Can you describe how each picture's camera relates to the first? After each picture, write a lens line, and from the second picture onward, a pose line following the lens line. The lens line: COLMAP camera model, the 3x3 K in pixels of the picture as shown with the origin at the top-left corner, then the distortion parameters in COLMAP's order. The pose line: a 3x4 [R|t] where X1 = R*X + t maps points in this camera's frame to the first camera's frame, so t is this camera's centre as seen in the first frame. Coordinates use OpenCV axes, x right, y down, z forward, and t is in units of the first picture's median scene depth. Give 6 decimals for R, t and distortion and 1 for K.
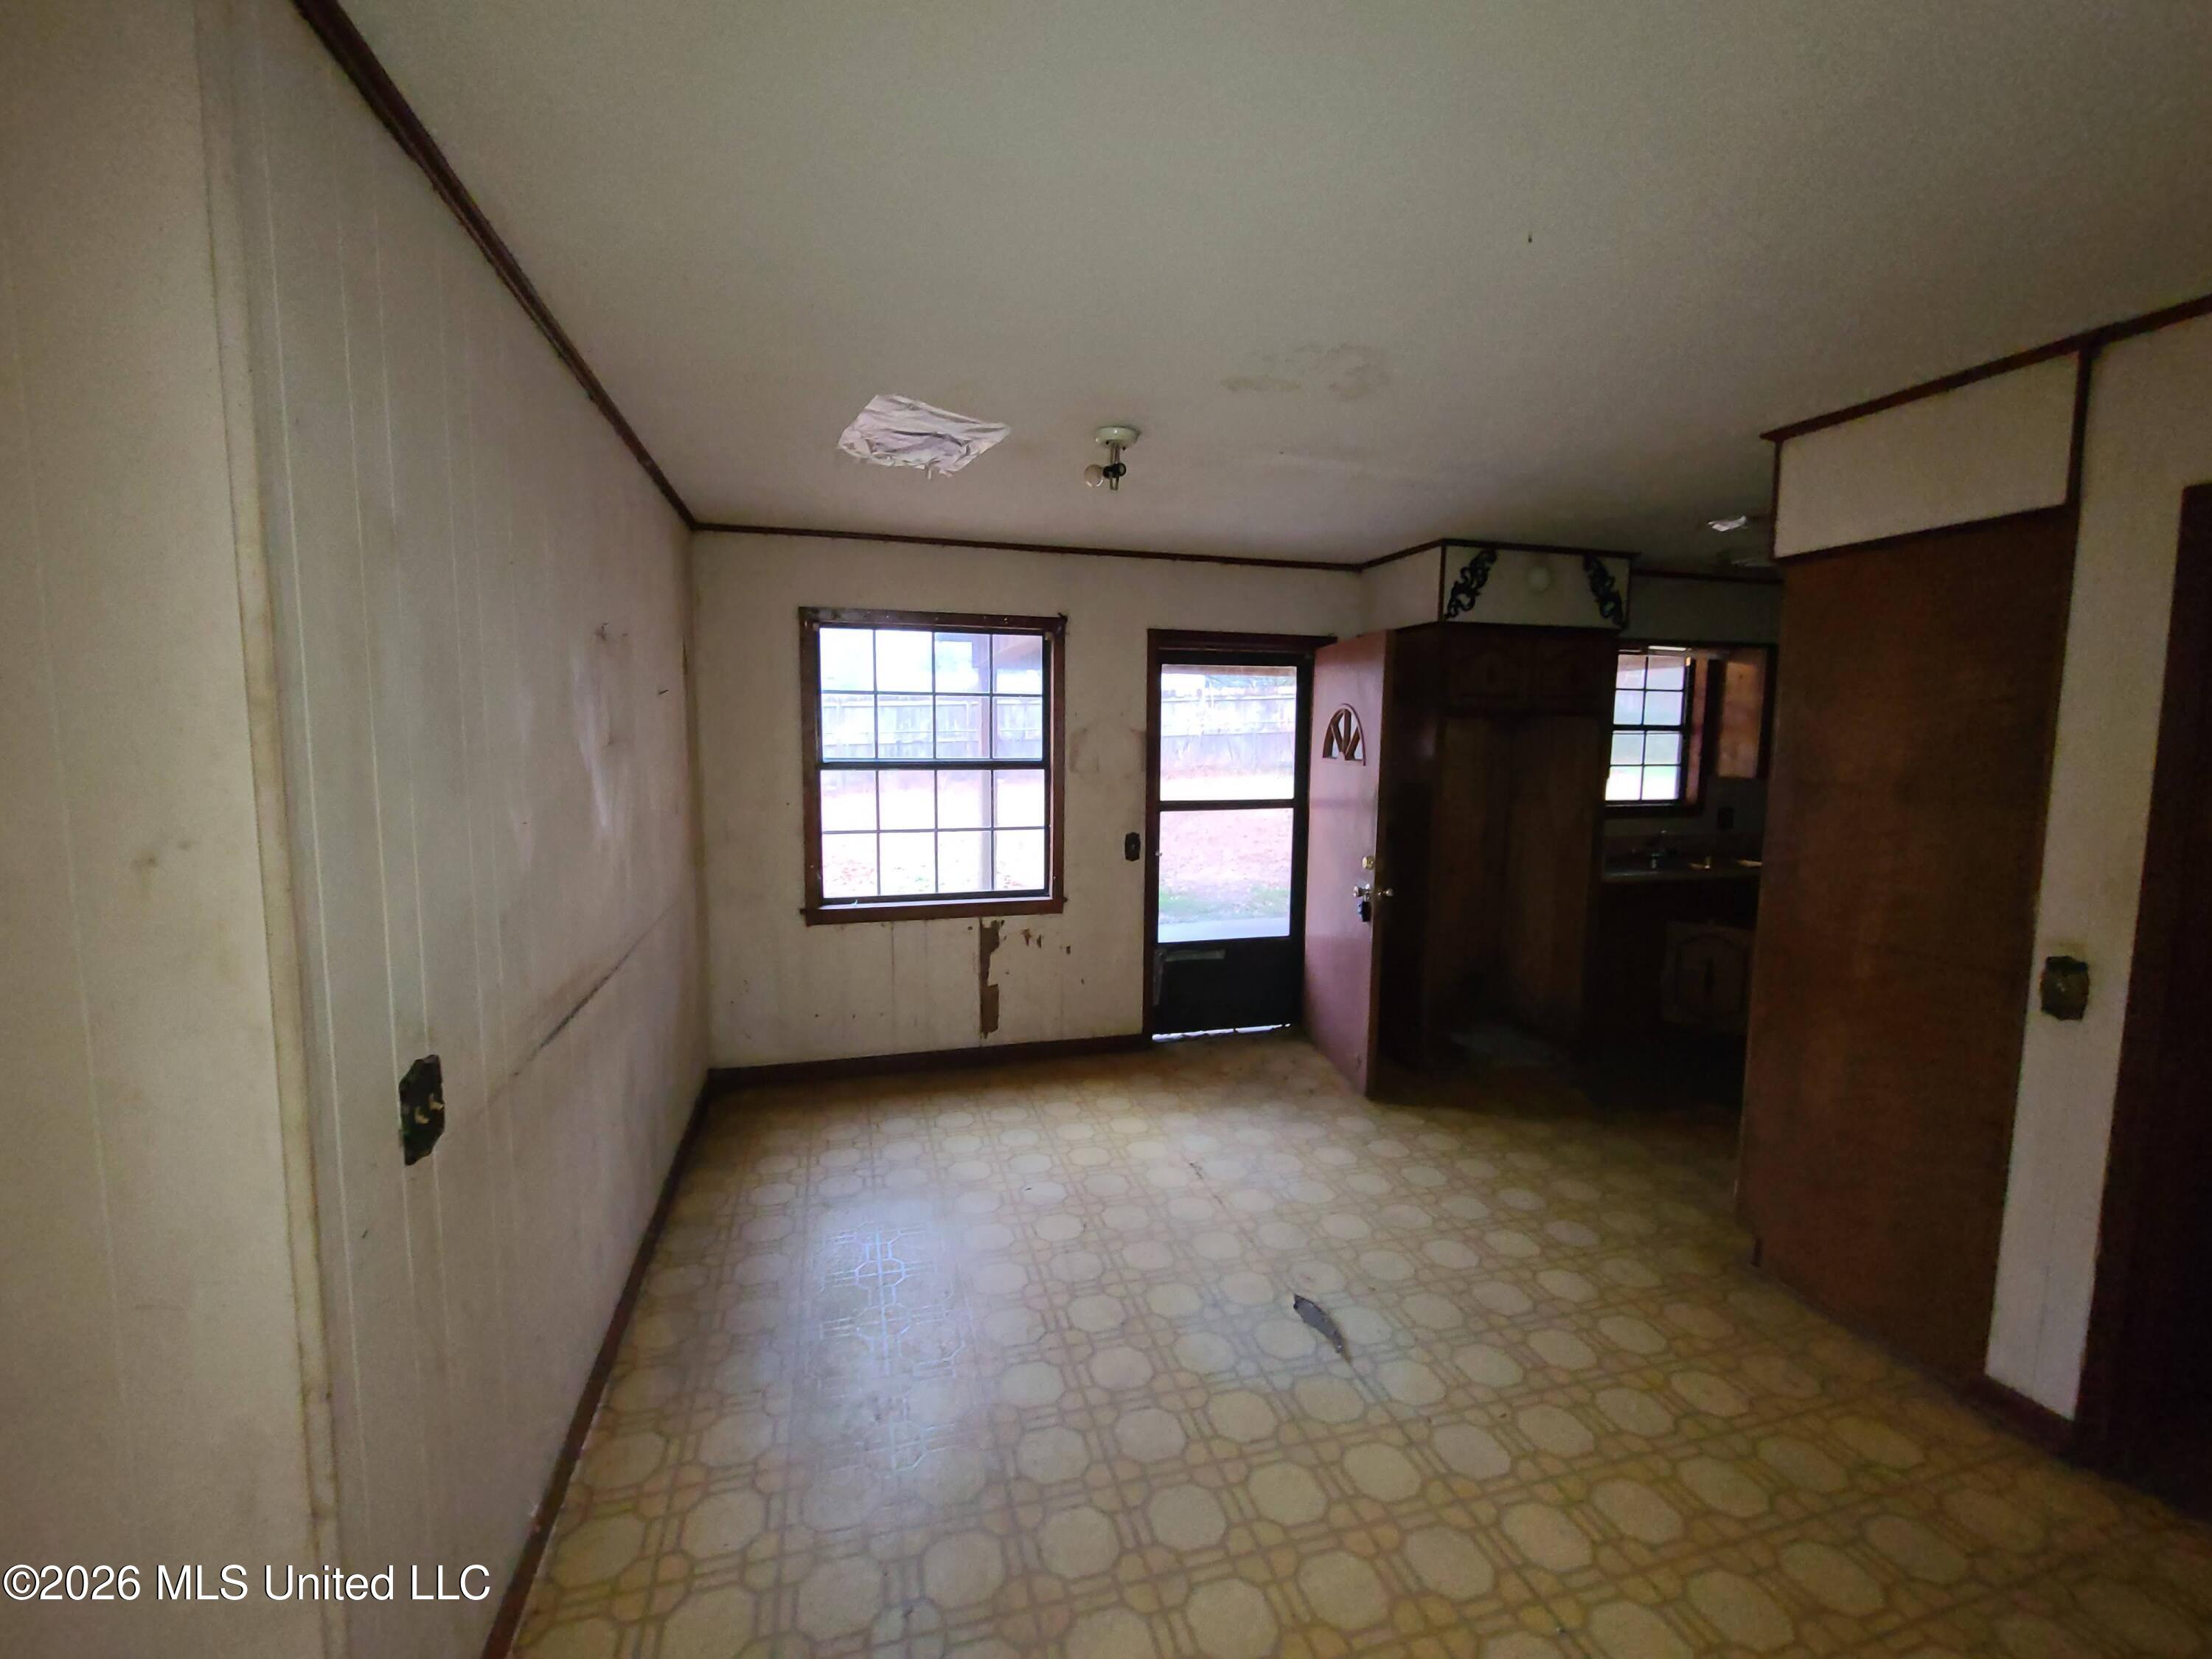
lens RADIAL K [[904.8, 0, 1097.1], [0, 904.8, 823.1], [0, 0, 1]] dist [0.000756, -0.004788]
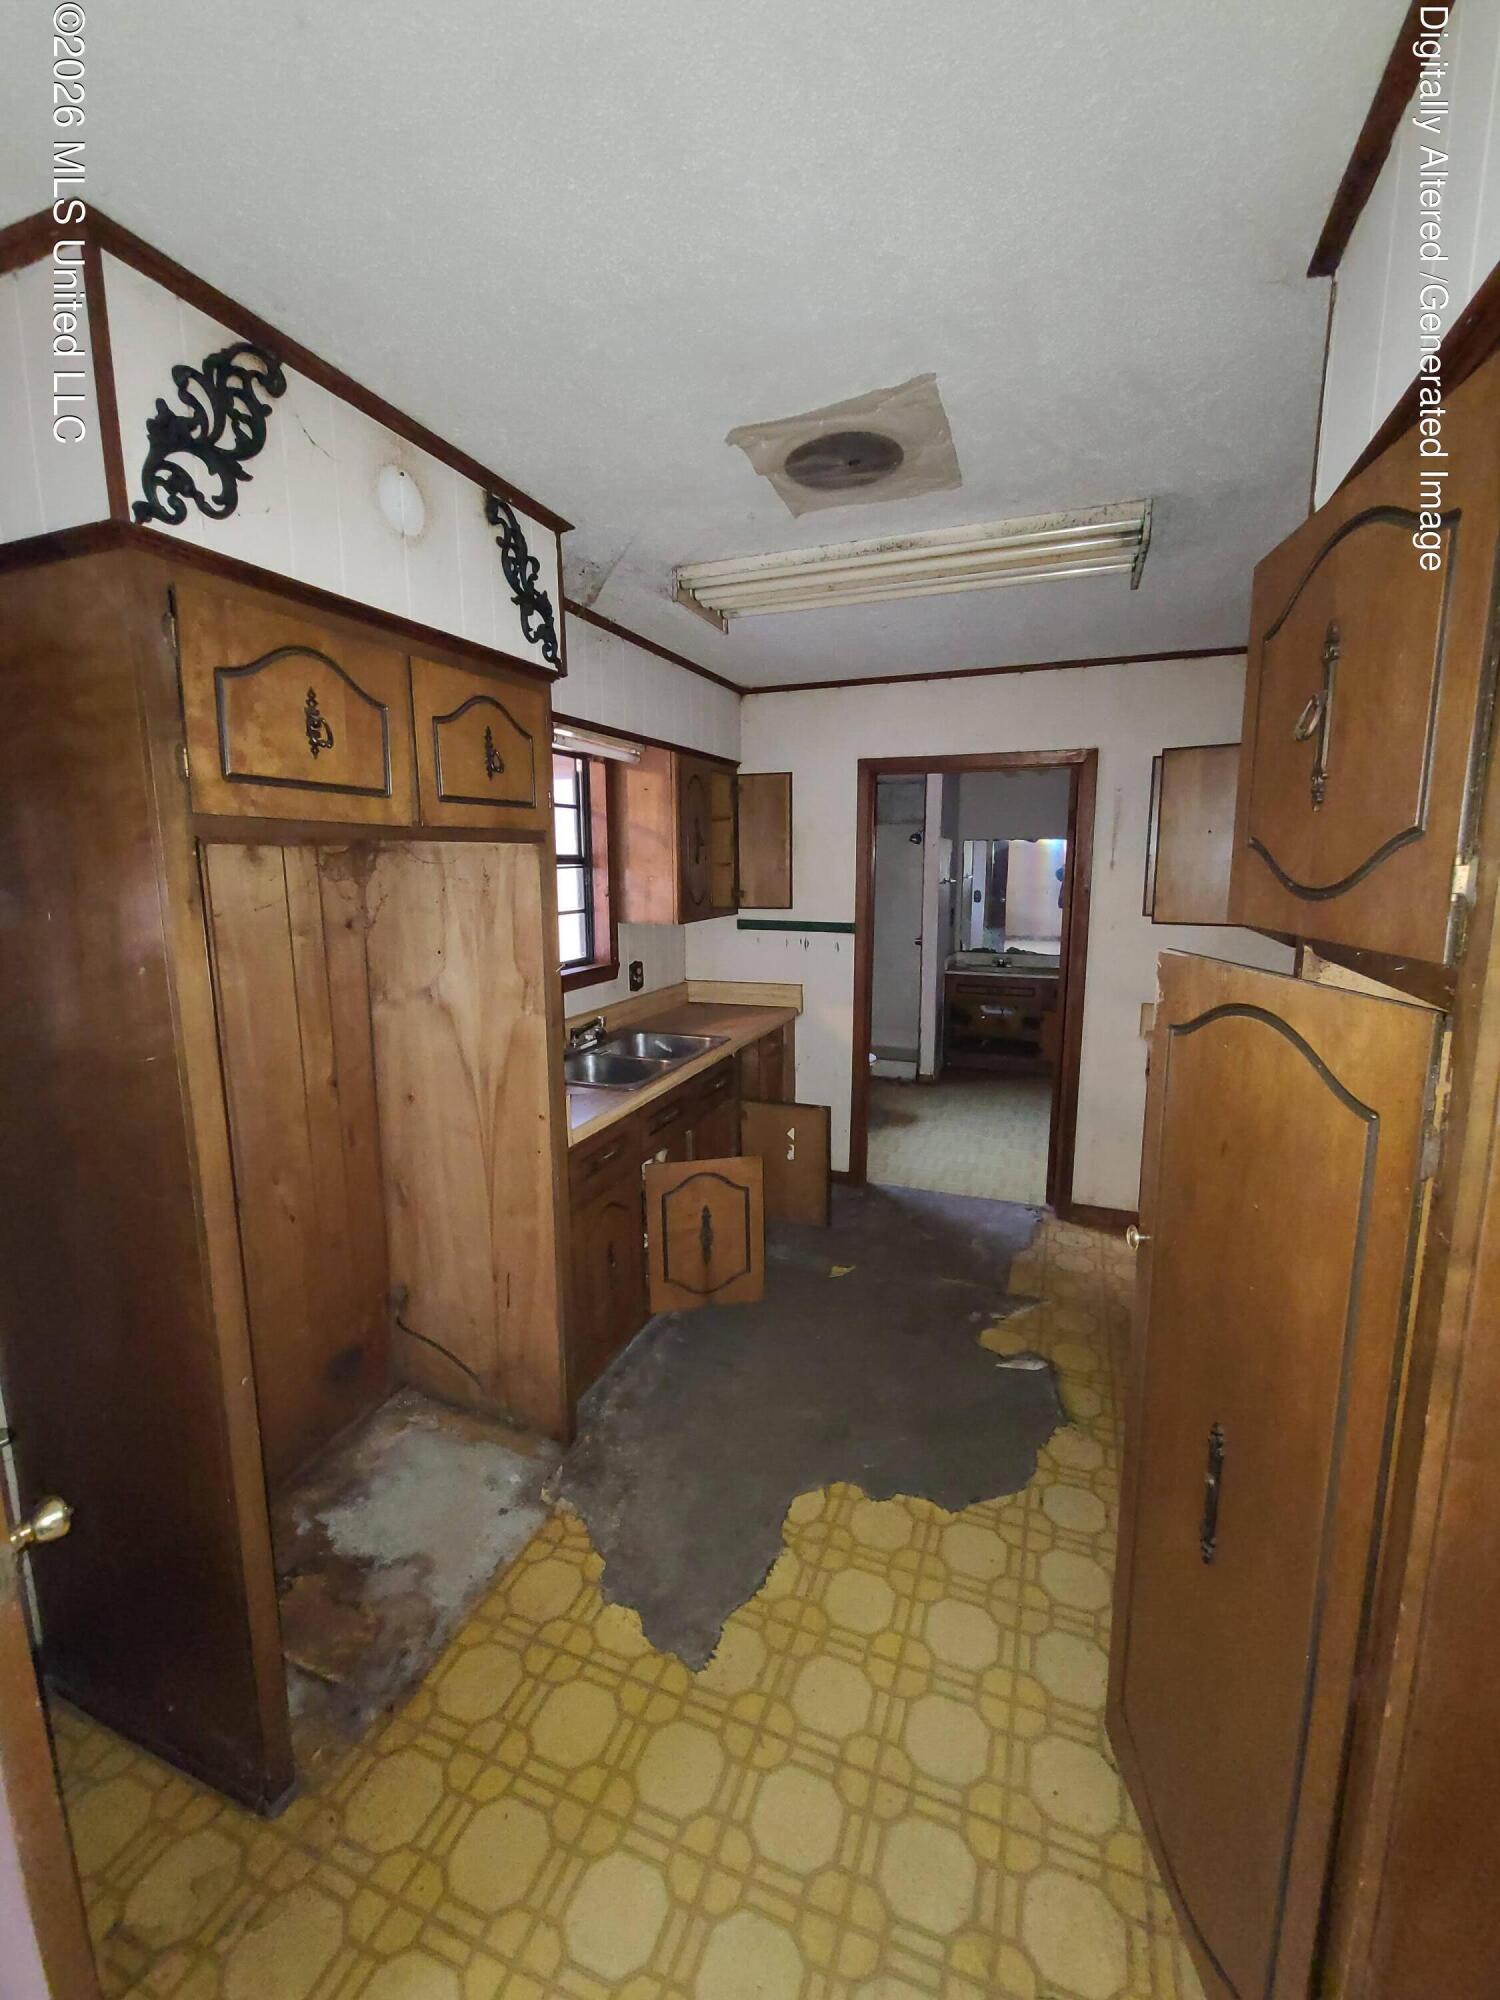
lens RADIAL K [[818.1, 0, 753.2], [0, 818.1, 987.4], [0, 0, 1]] dist [0.000756, -0.004788]
pose [[0.603051, -0.135290, 0.786146, 0.347641], [0.090972, 0.990747, 0.100716, -0.099083], [-0.792498, 0.010781, 0.609779, 0.855901]]
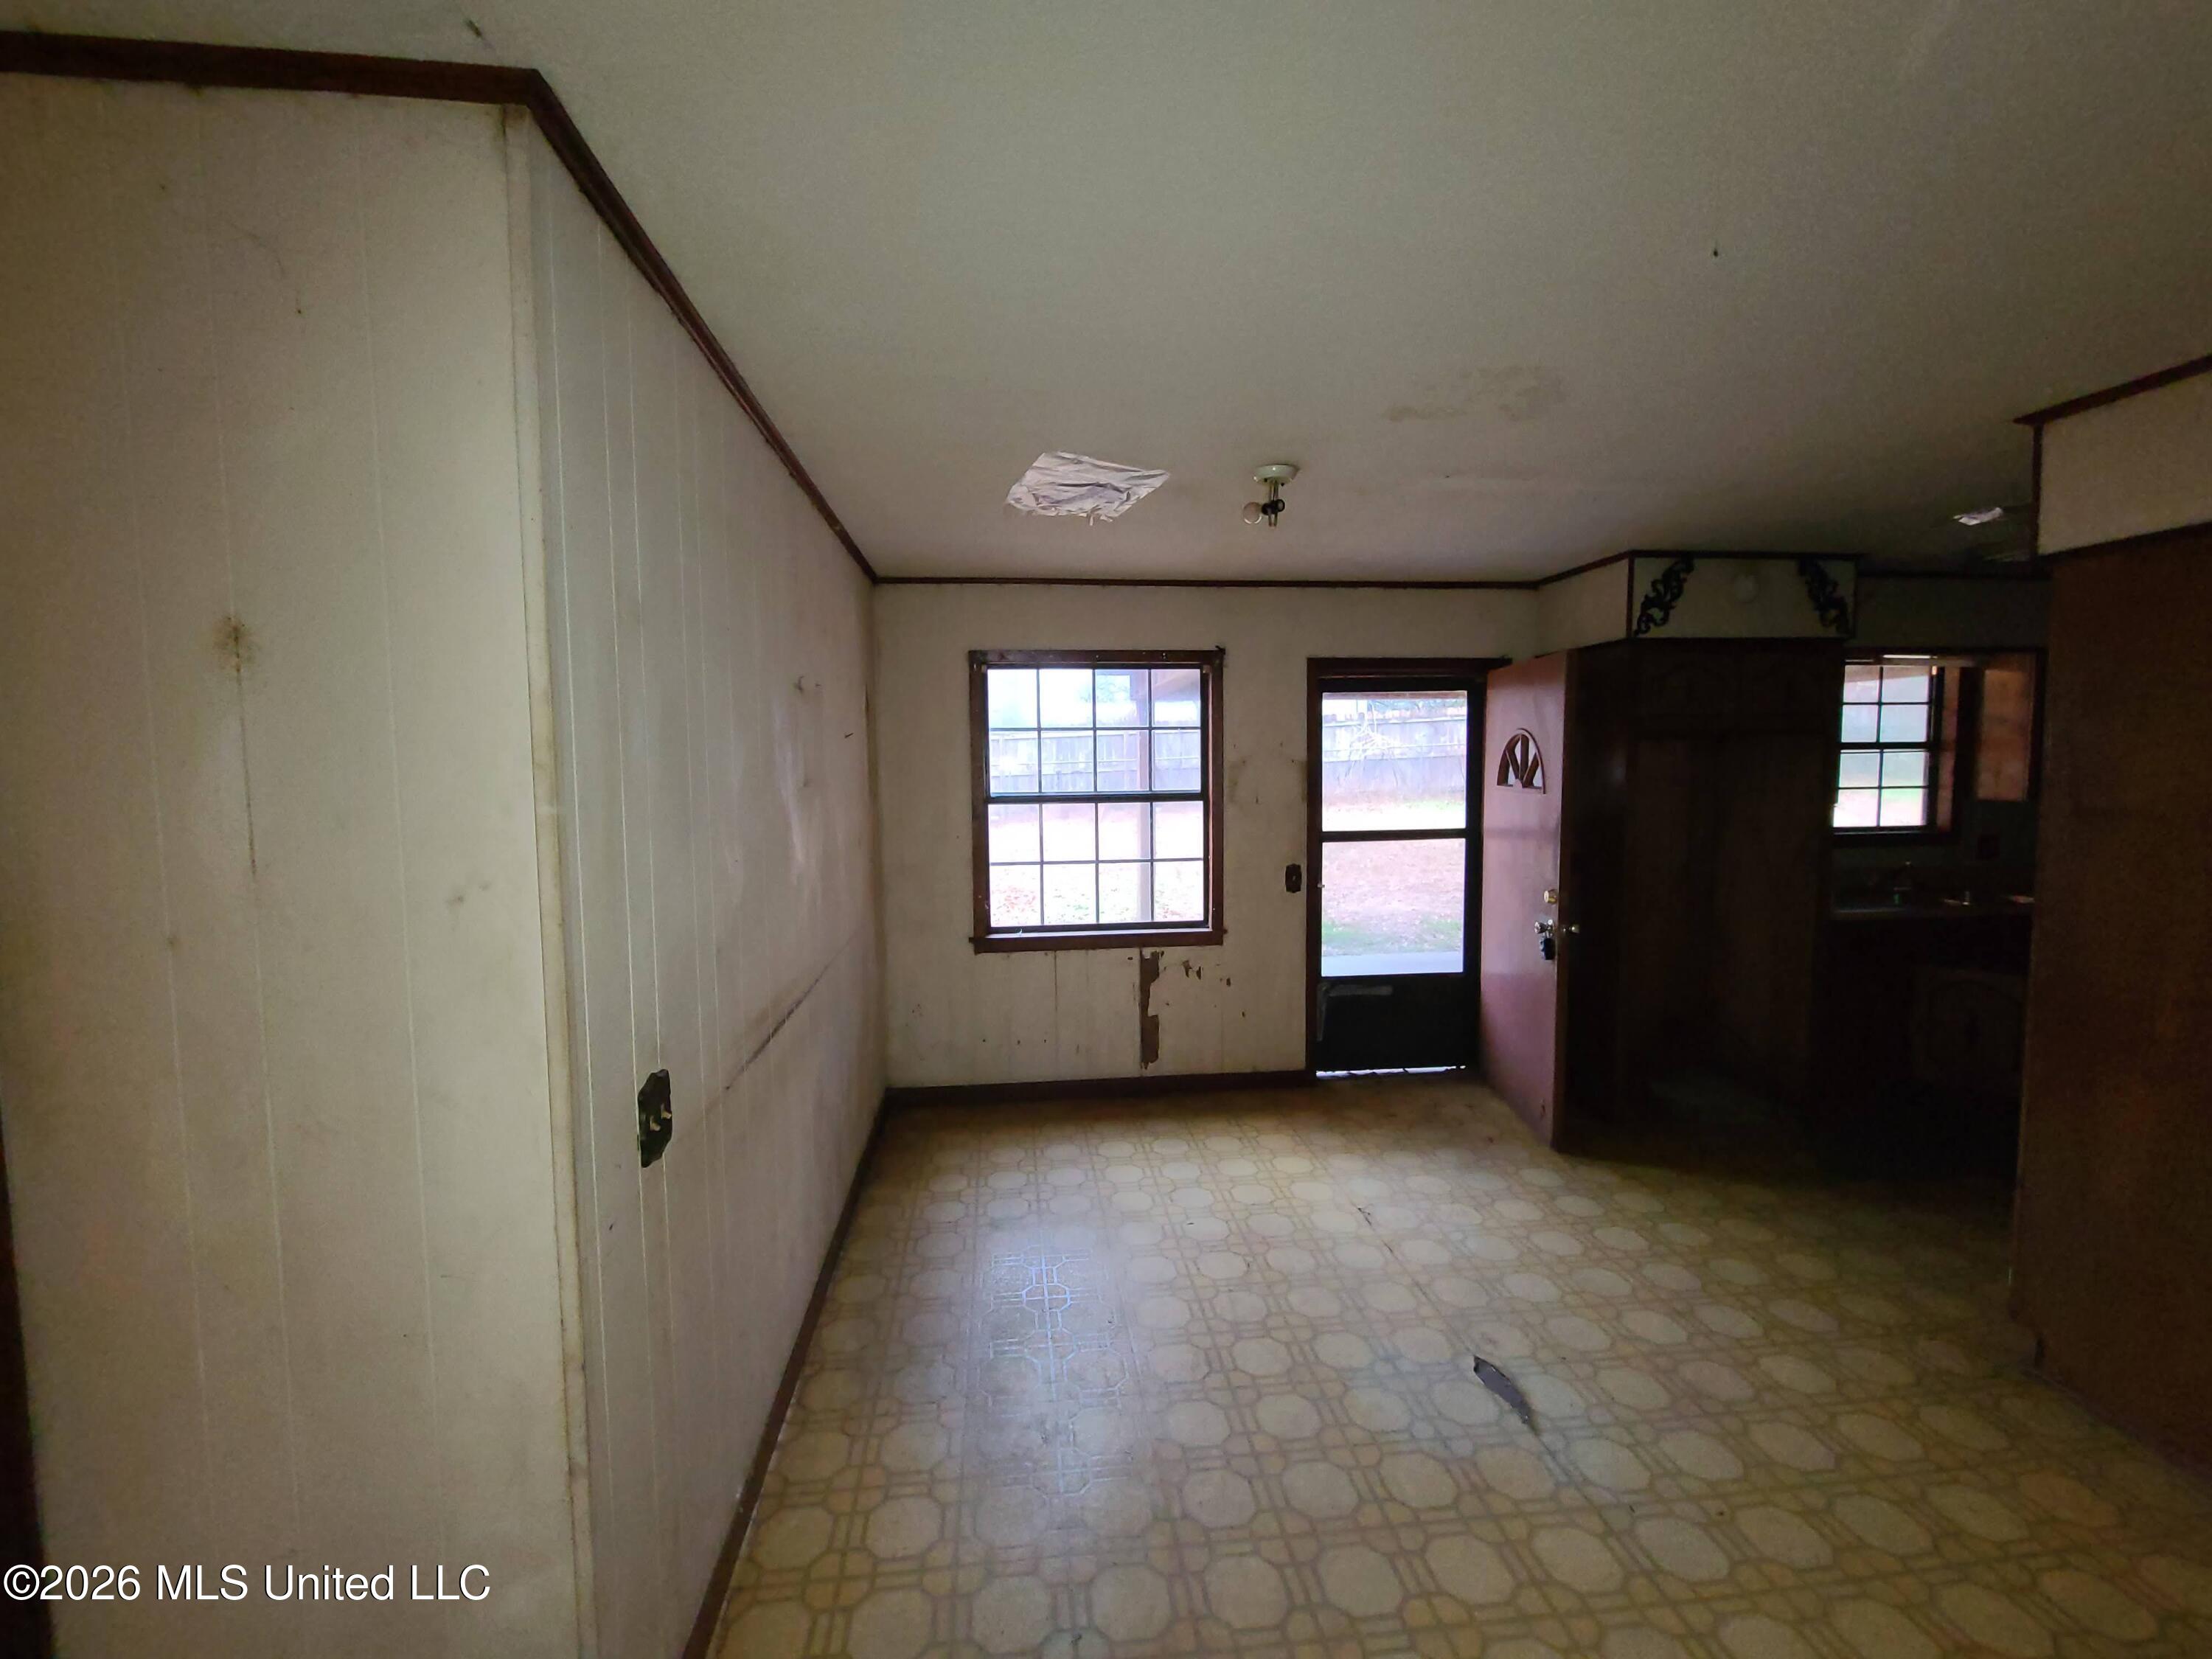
lens RADIAL K [[904.8, 0, 1094.8], [0, 904.8, 826.3], [0, 0, 1]] dist [0.000756, -0.004788]
pose [[0.984649, -0.008029, -0.174363, -0.003086], [0.003097, 0.999588, -0.028540, -0.005707], [0.174520, 0.027562, 0.984268, -0.012215]]
